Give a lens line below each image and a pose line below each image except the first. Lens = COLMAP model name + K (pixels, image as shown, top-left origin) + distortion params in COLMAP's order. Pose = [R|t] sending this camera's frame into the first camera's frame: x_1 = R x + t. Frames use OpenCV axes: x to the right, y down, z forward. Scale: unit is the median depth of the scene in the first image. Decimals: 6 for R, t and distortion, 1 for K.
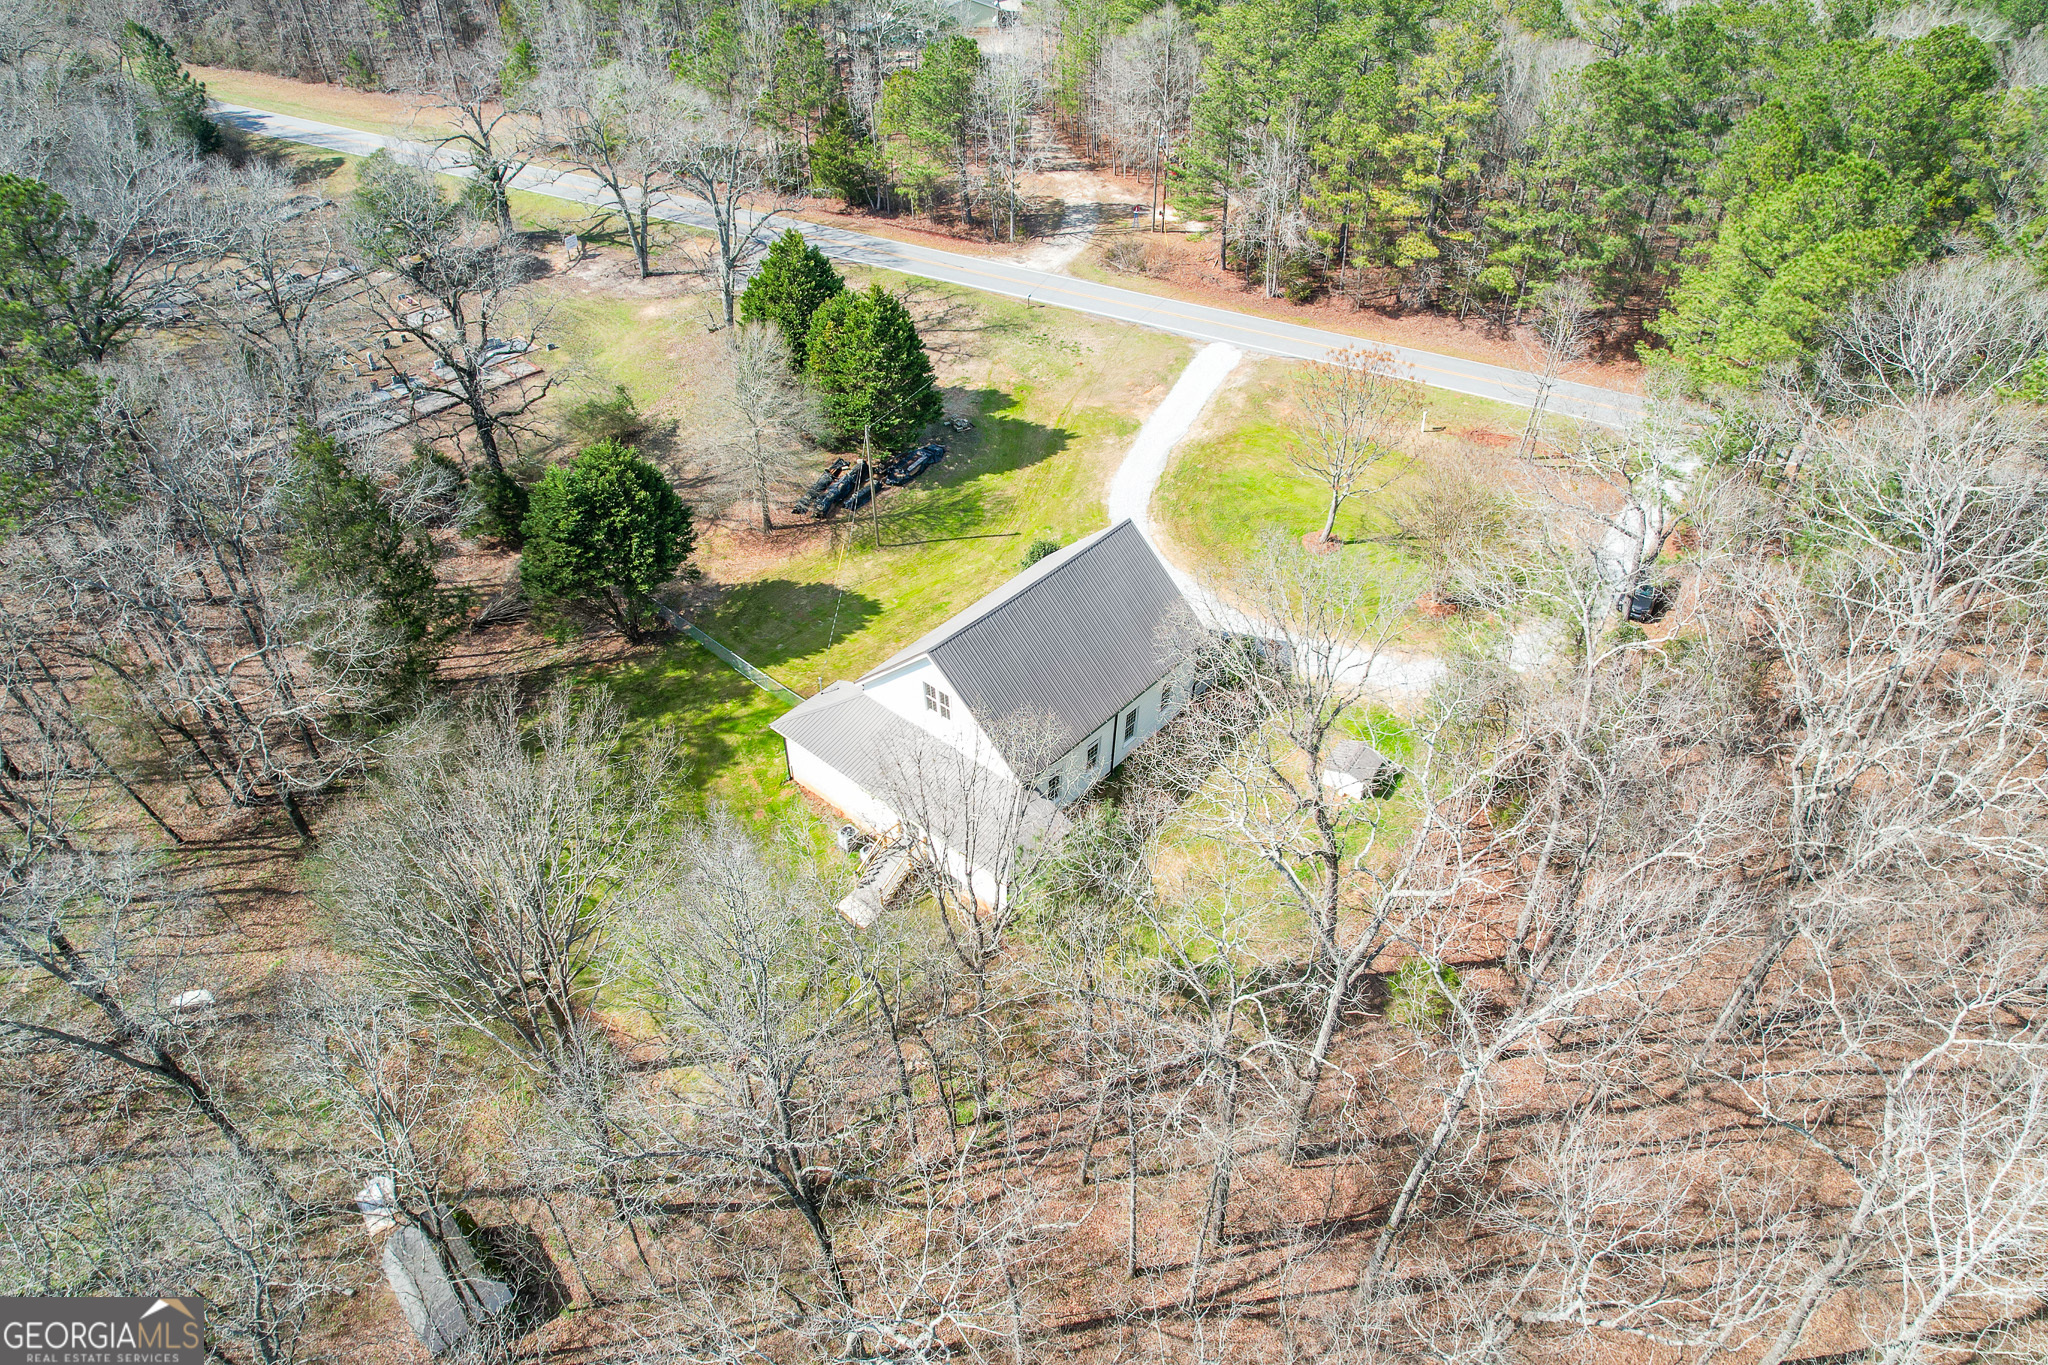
lens RADIAL K [[1311.4, 0, 1033.9], [0, 1311.4, 677.3], [0, 0, 1]] dist [-0.066367, 0.058457]
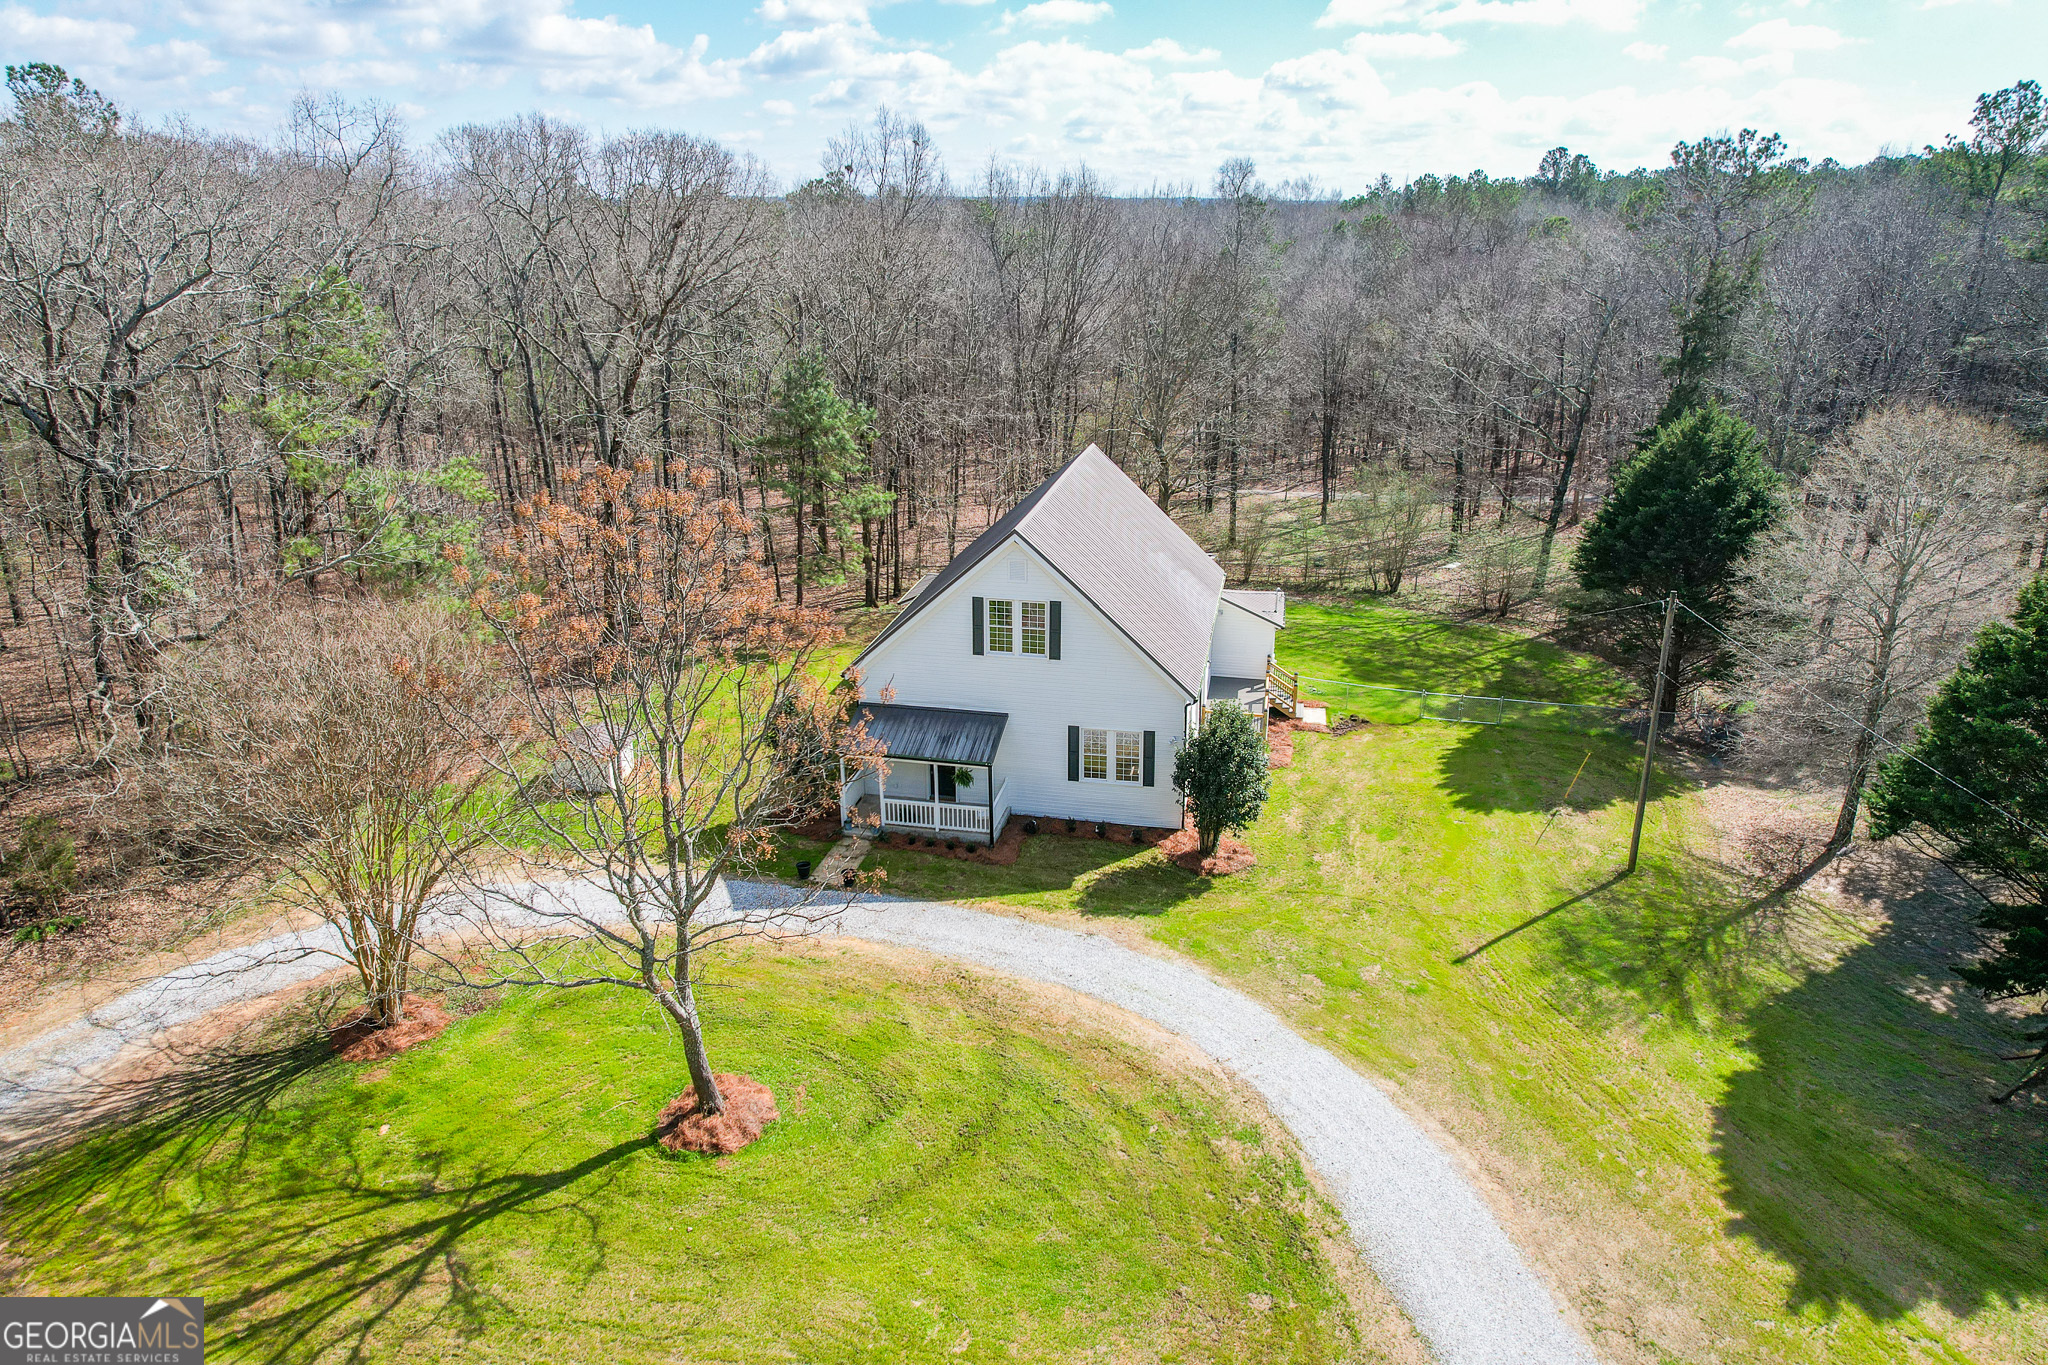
lens RADIAL K [[1311.4, 0, 1024.1], [0, 1311.4, 674.2], [0, 0, 1]] dist [-0.066367, 0.058457]
pose [[-0.870525, 0.163163, -0.464288, 0.248928], [-0.316265, 0.537339, 0.781821, -0.385032], [0.377044, 0.827432, -0.416165, 0.928002]]
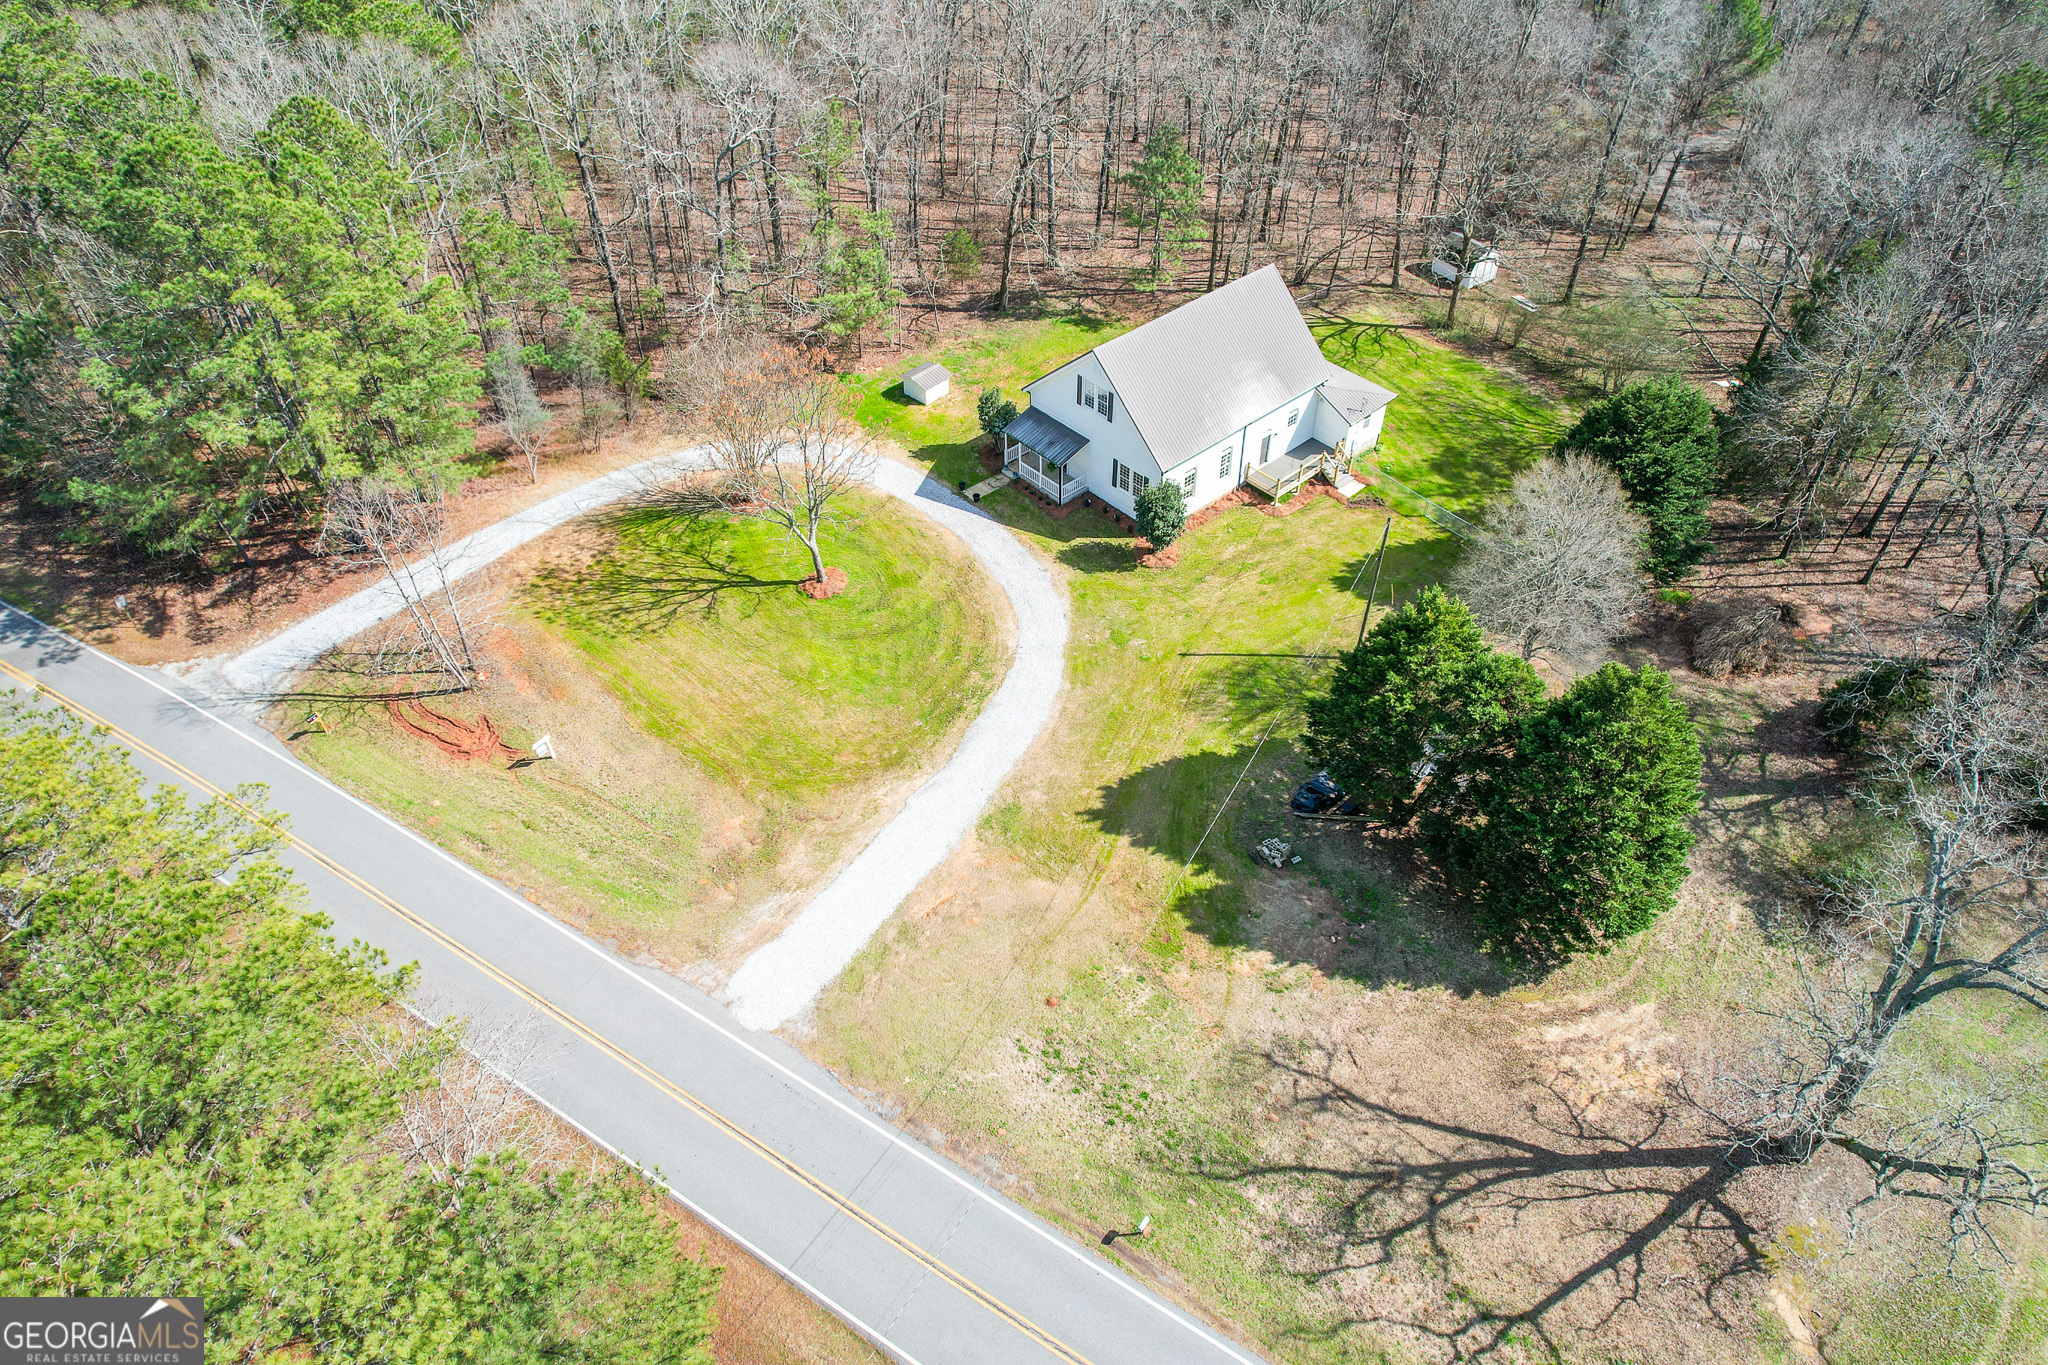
lens RADIAL K [[1311.4, 0, 1036.7], [0, 1311.4, 668.6], [0, 0, 1]] dist [-0.066367, 0.058457]
pose [[-0.993964, -0.082990, 0.071757, 0.016042], [0.061786, 0.117038, 0.991204, -0.800295], [-0.090658, 0.989654, -0.111204, 0.981597]]
